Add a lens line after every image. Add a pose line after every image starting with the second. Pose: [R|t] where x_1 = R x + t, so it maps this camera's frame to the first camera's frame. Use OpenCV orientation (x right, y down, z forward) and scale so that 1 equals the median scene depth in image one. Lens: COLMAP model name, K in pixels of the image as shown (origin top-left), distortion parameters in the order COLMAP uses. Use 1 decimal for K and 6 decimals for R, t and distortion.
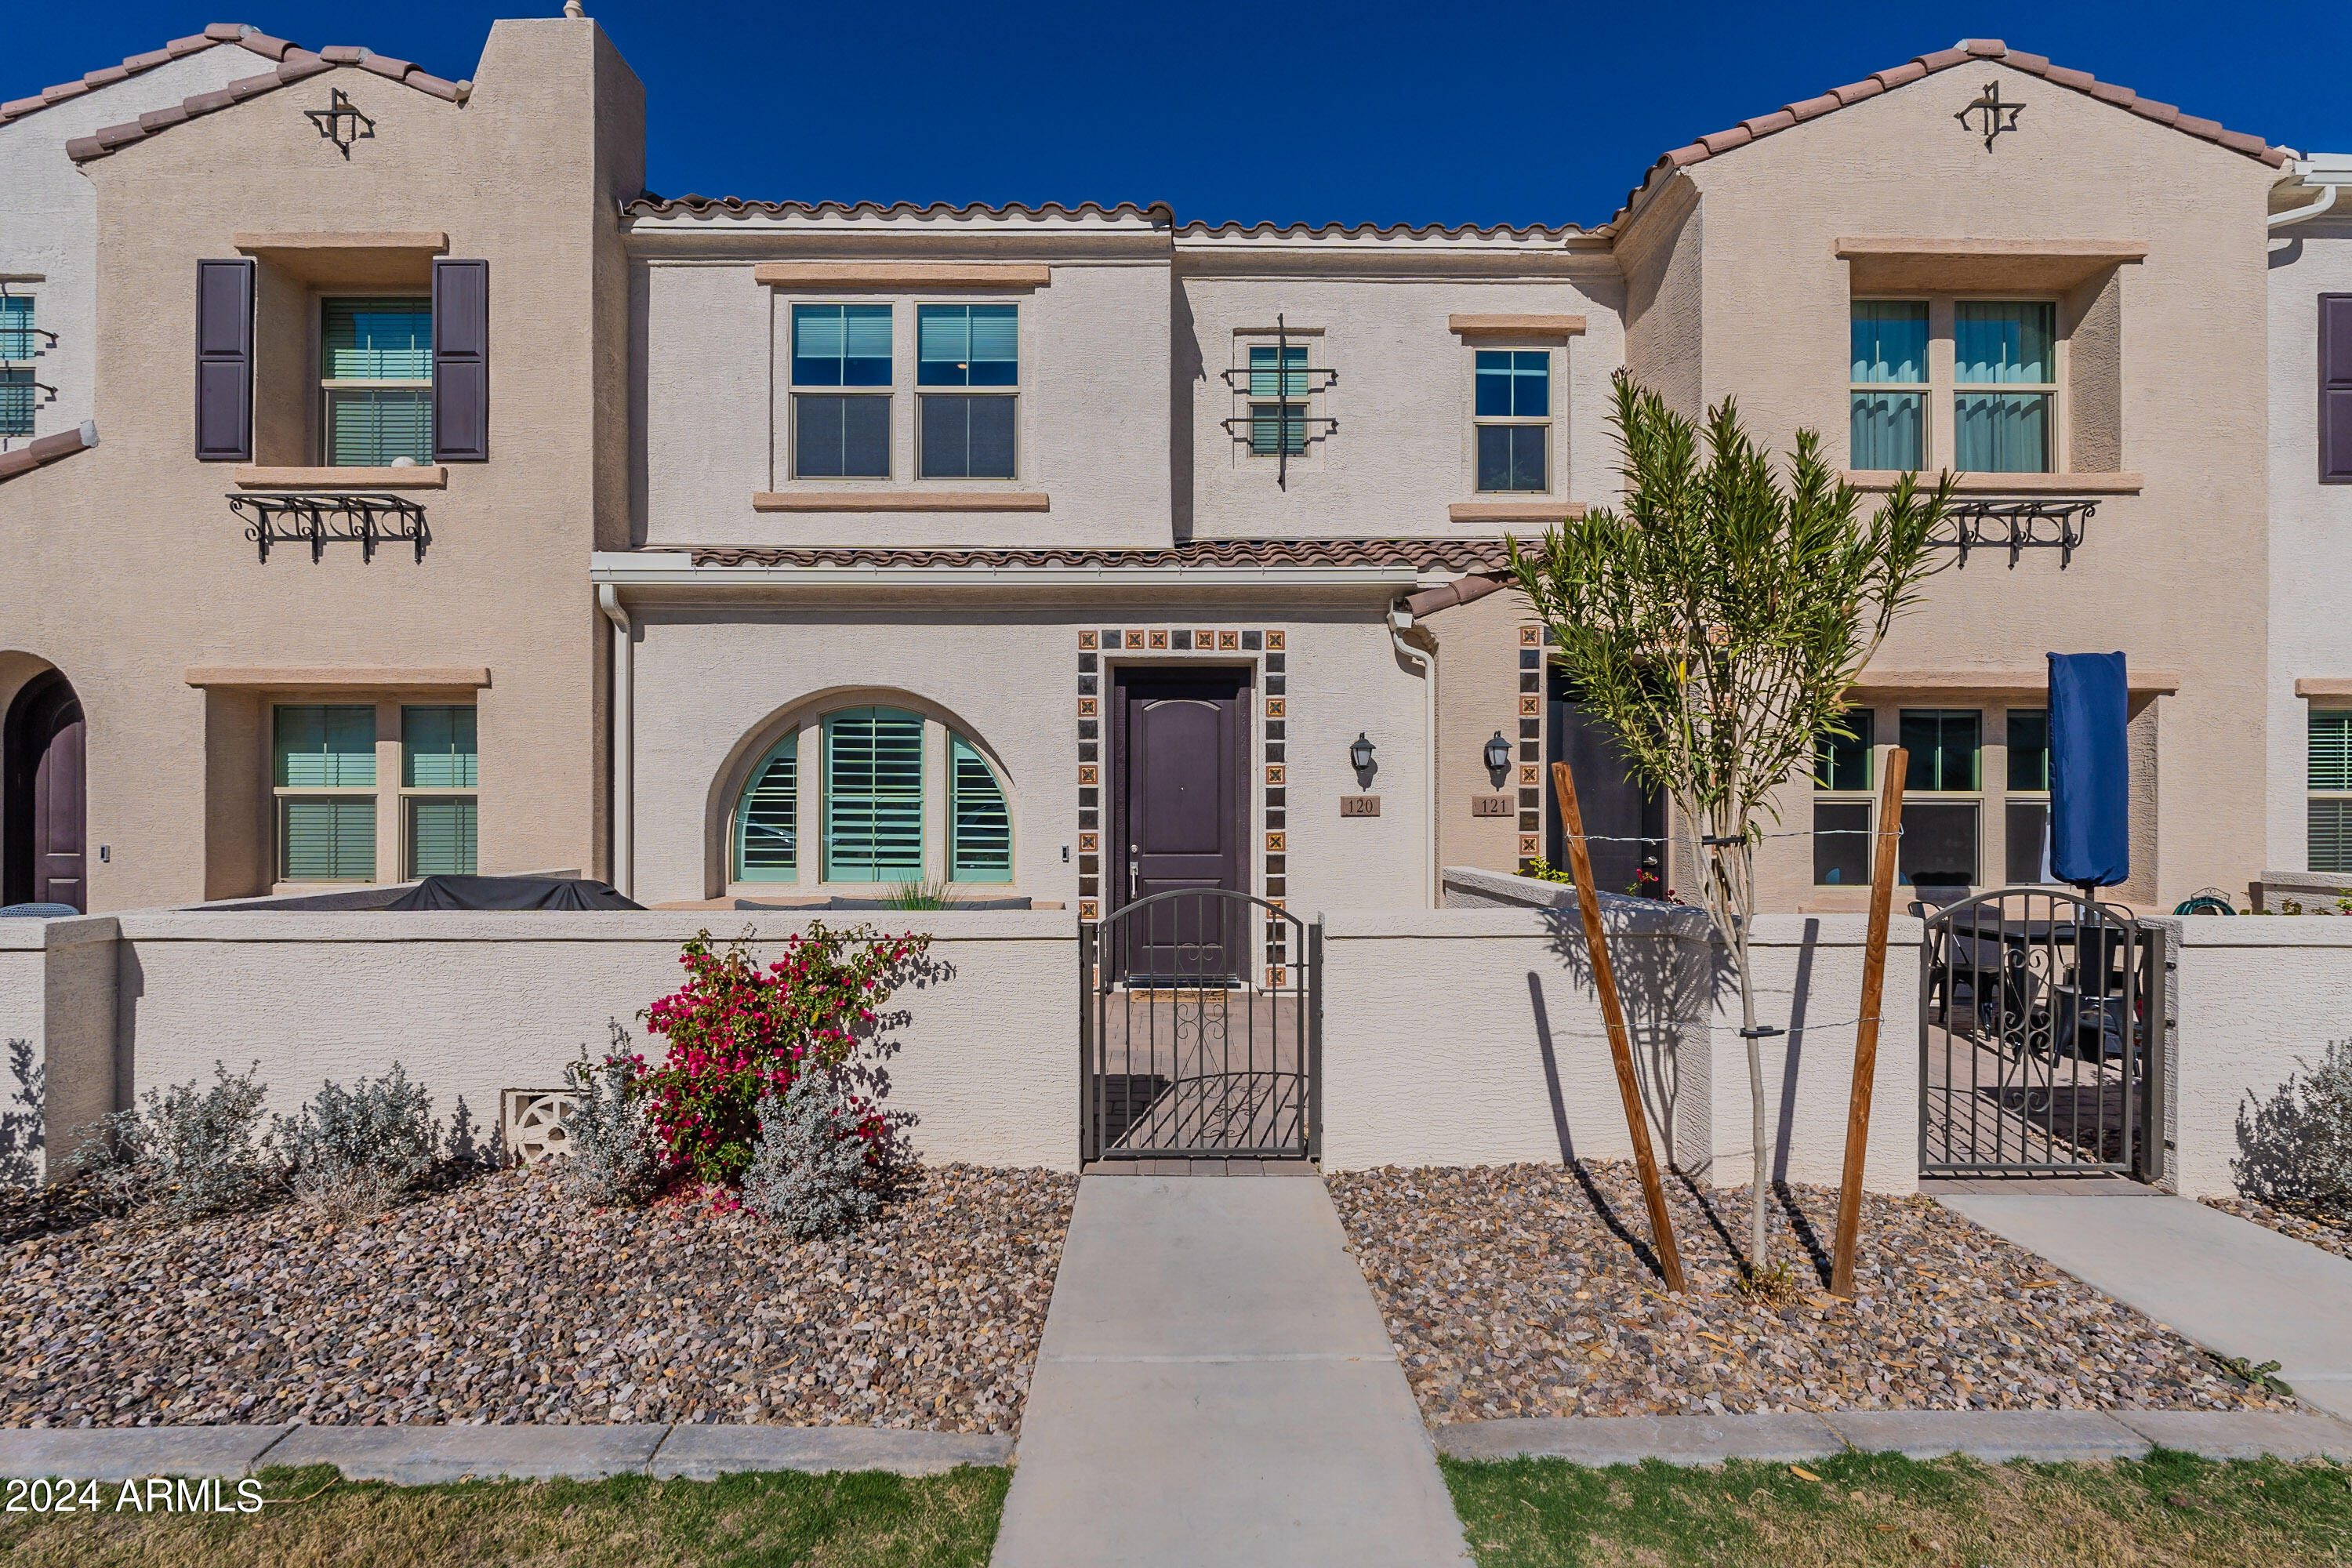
lens RADIAL K [[1034.5, 0, 1174.0], [0, 1034.5, 795.5], [0, 0, 1]] dist [-0.003313, 0.000218]
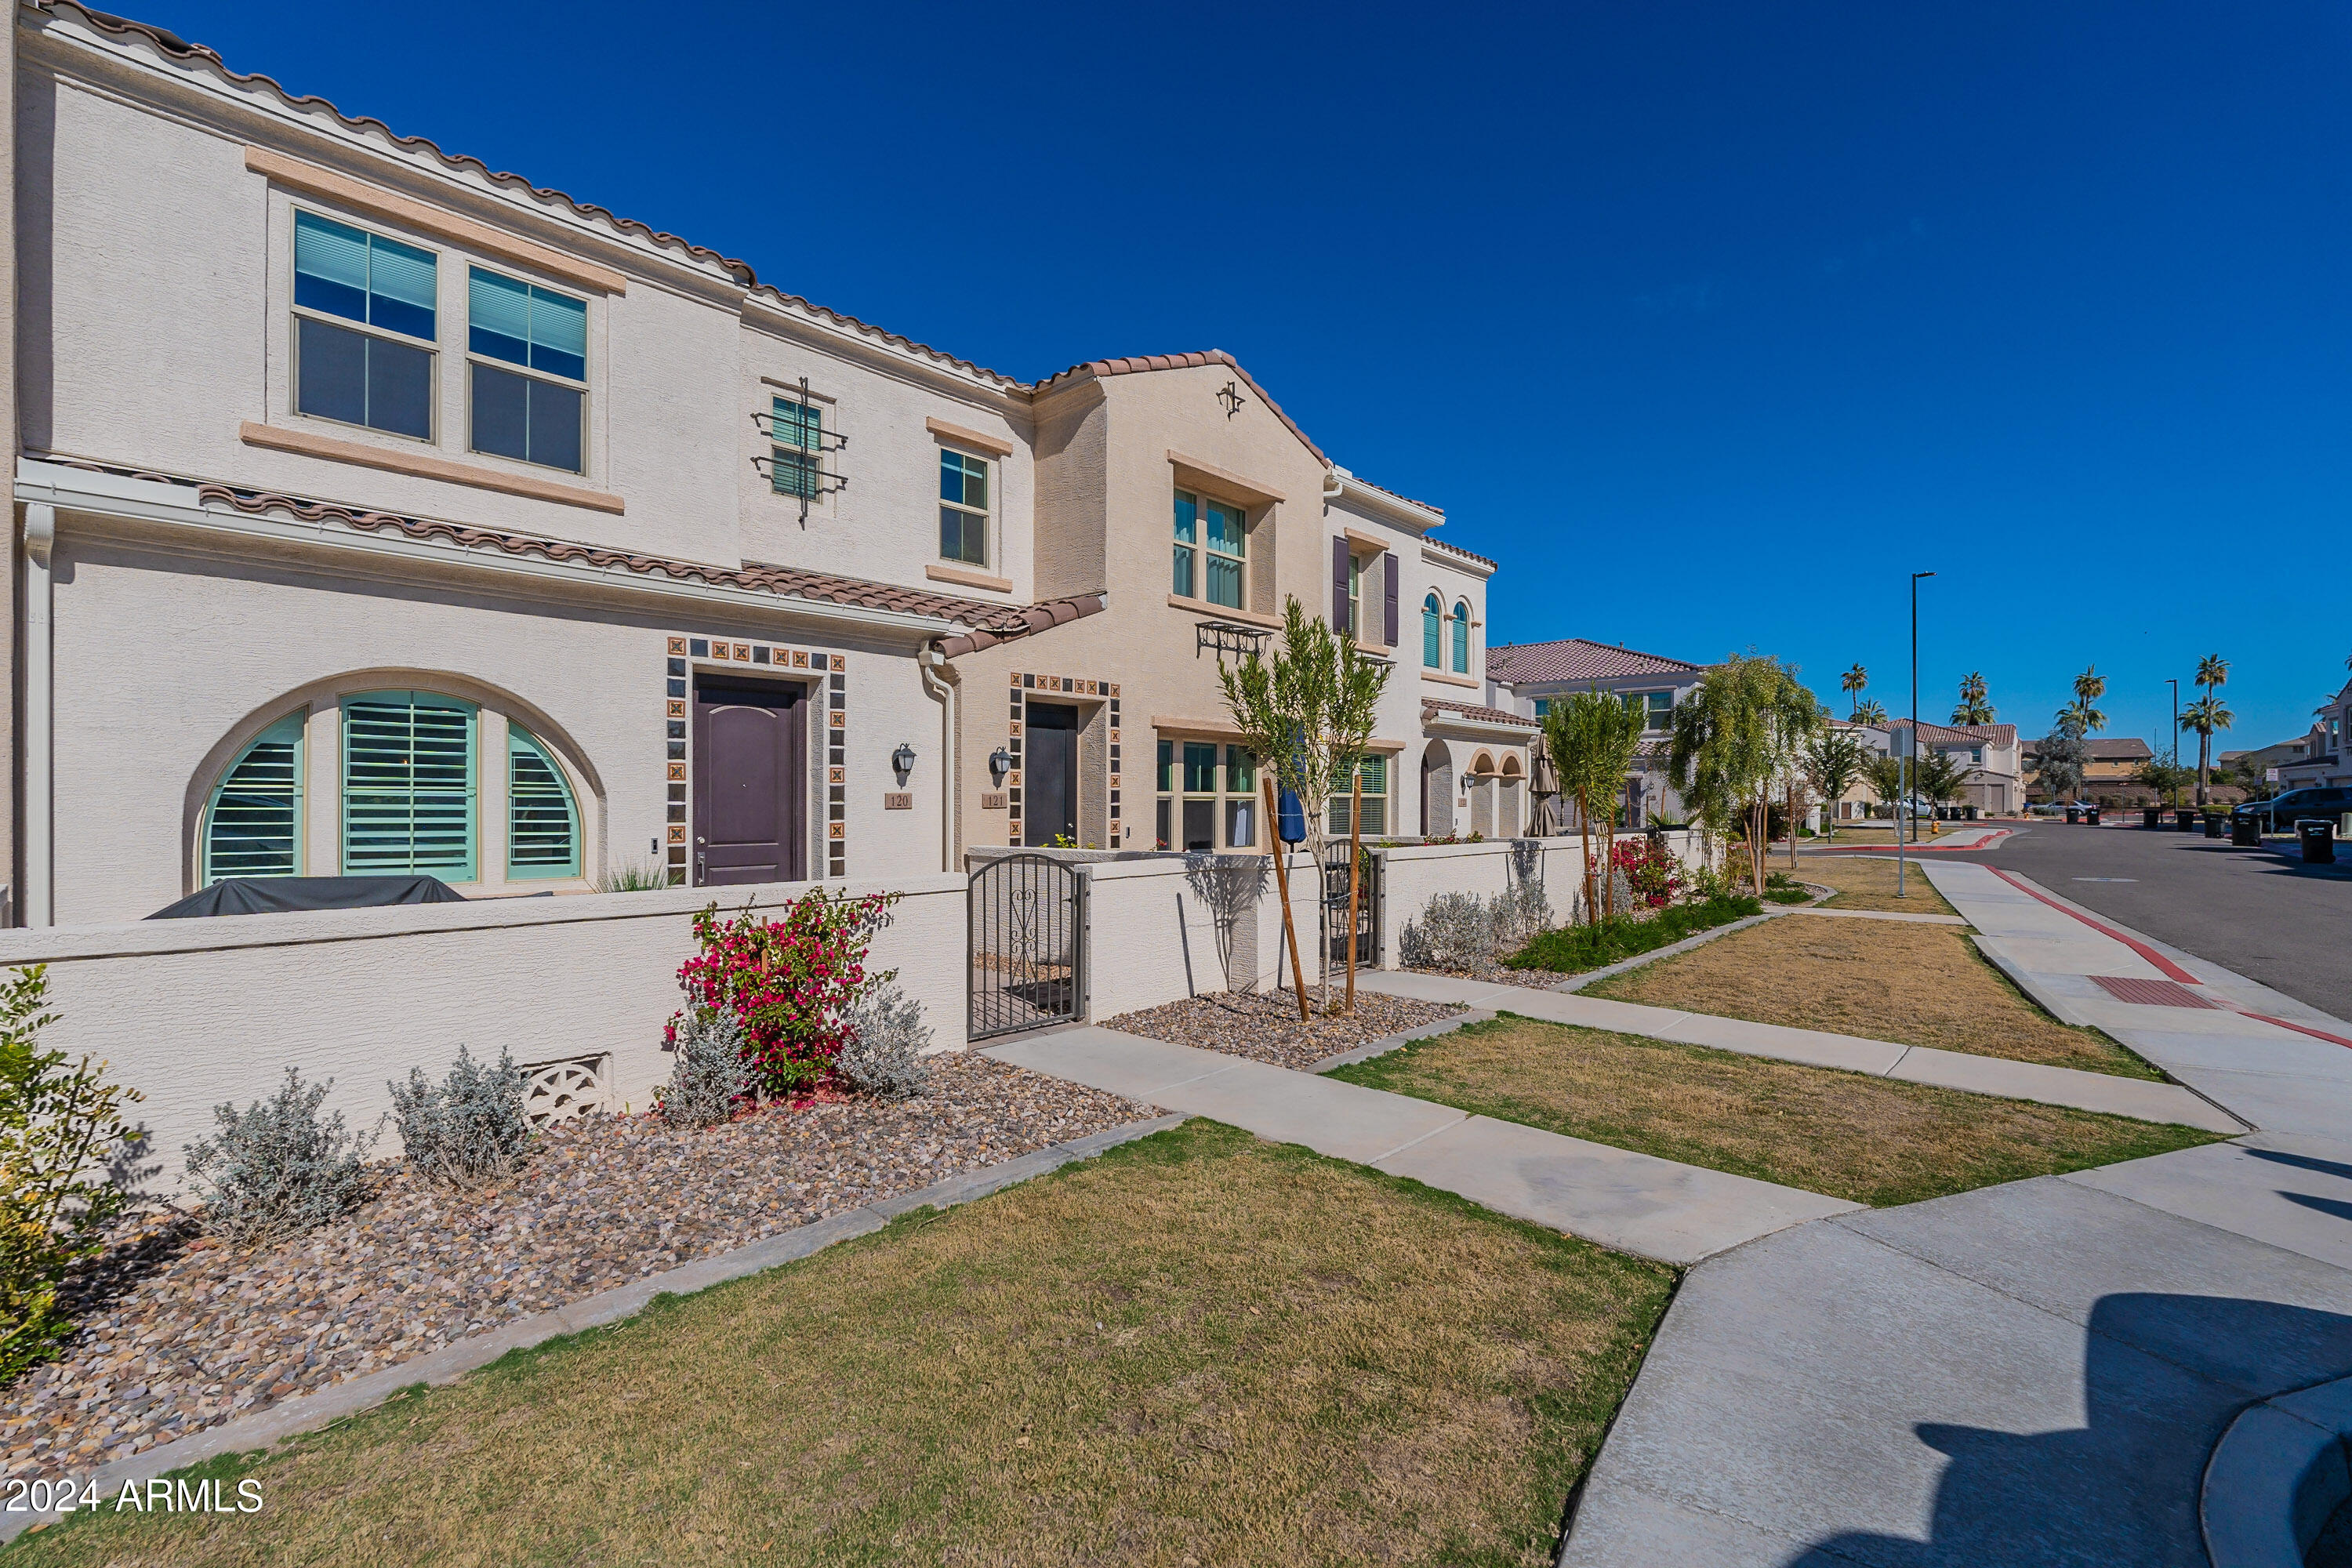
lens RADIAL K [[1034.5, 0, 1187.0], [0, 1034.5, 793.5], [0, 0, 1]] dist [-0.003313, 0.000218]
pose [[0.678437, 0.006130, 0.734633, -0.503329], [-0.006330, 0.999977, -0.002499, 0.001971], [-0.734631, -0.002955, 0.678460, -0.114949]]
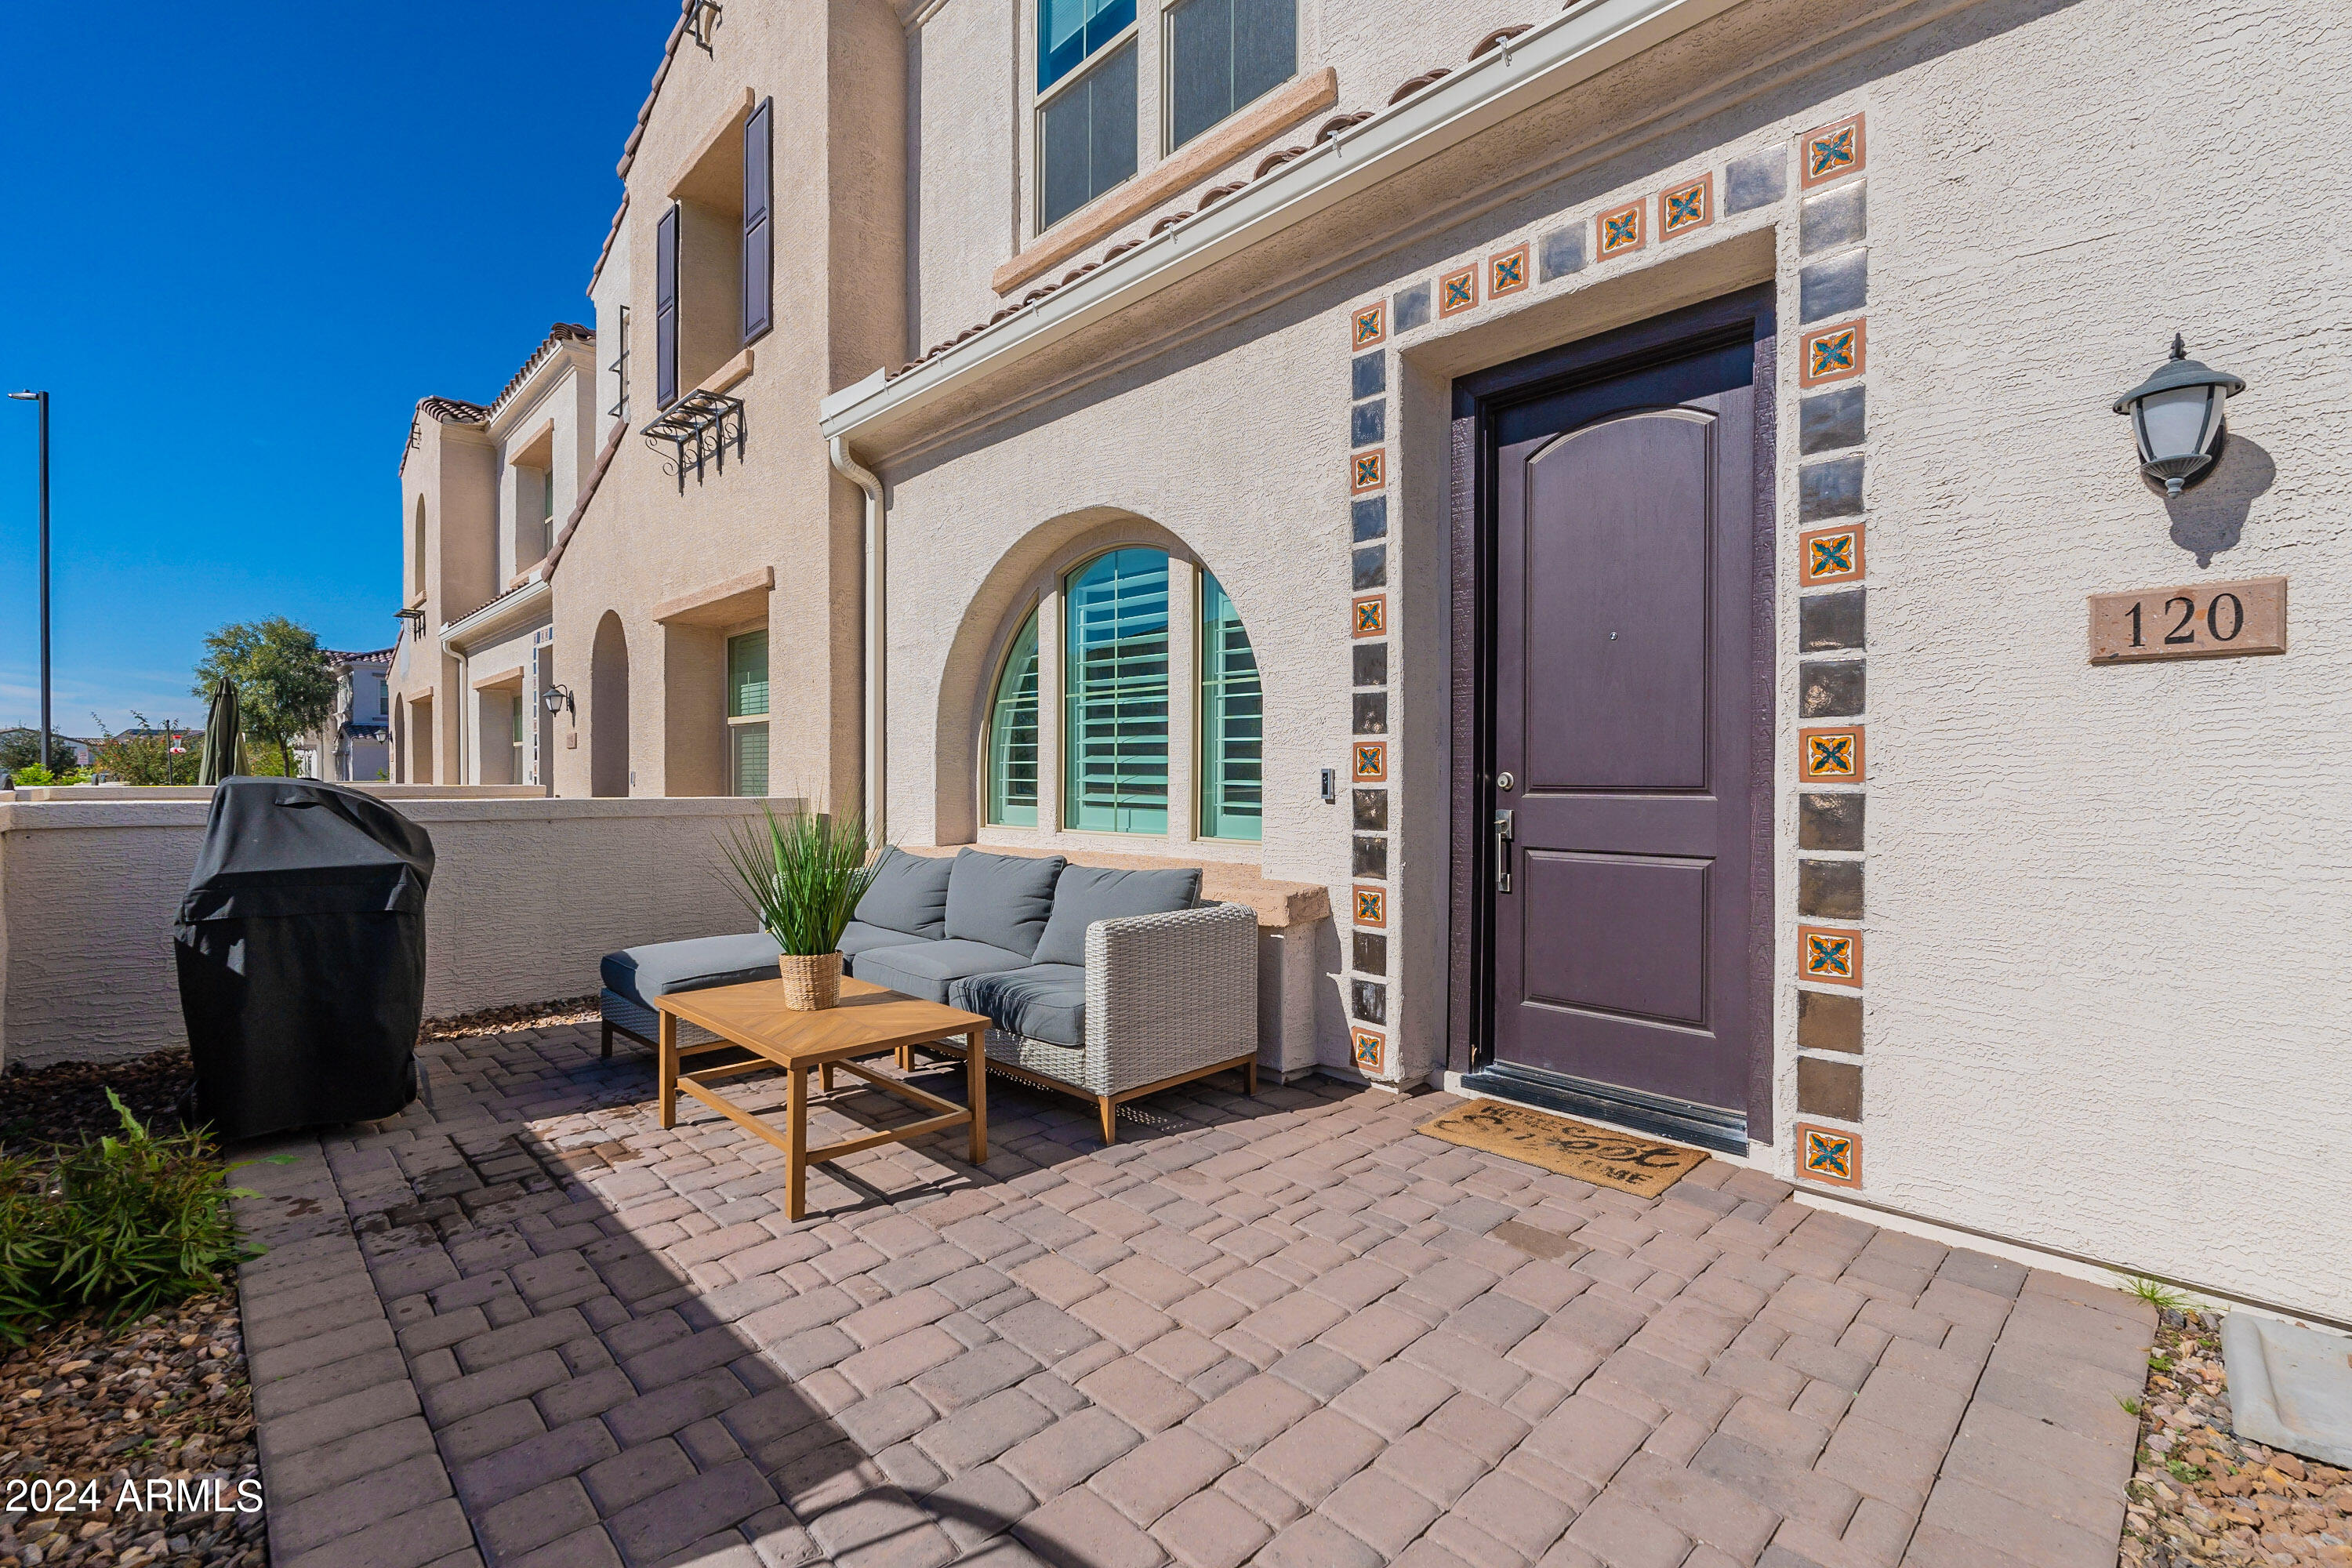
lens RADIAL K [[1034.5, 0, 1184.2], [0, 1034.5, 779.8], [0, 0, 1]] dist [-0.003313, 0.000218]
pose [[0.694052, 0.001859, -0.719923, 0.191226], [0.009141, 0.999893, 0.011394, 0.046555], [0.719867, -0.014489, 0.693961, 0.606784]]
